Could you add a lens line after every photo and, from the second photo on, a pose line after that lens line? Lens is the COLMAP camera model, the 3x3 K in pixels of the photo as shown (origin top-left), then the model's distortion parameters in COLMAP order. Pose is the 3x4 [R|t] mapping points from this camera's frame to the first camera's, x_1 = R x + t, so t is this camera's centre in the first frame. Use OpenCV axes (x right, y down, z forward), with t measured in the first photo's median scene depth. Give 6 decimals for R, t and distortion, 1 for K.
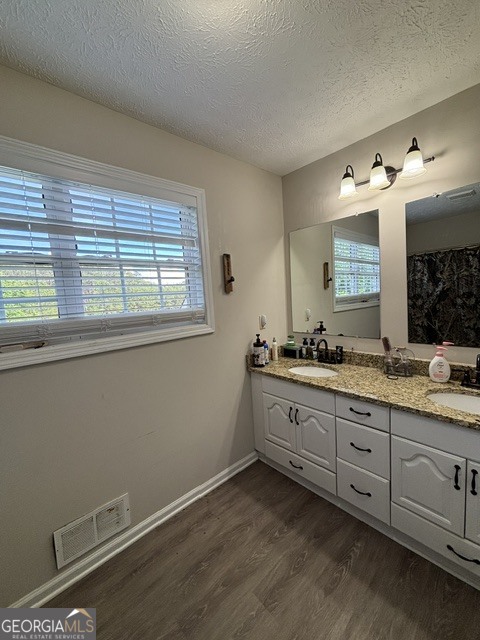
lens RADIAL K [[255.9, 0, 241.1], [0, 255.9, 318.1], [0, 0, 1]] dist [0.000531, -0.000156]
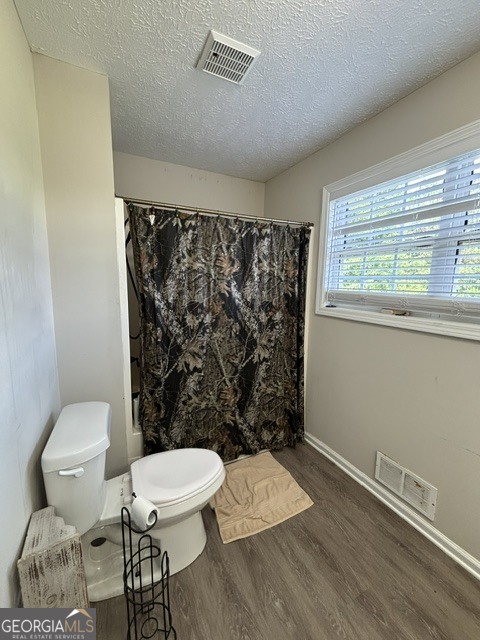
lens RADIAL K [[255.9, 0, 241.1], [0, 255.9, 318.1], [0, 0, 1]] dist [0.000531, -0.000156]
pose [[-0.265936, 0.194129, -0.944242, 0.569167], [-0.084917, 0.970988, 0.223543, -0.081165], [0.960243, 0.139630, -0.241736, 0.506750]]
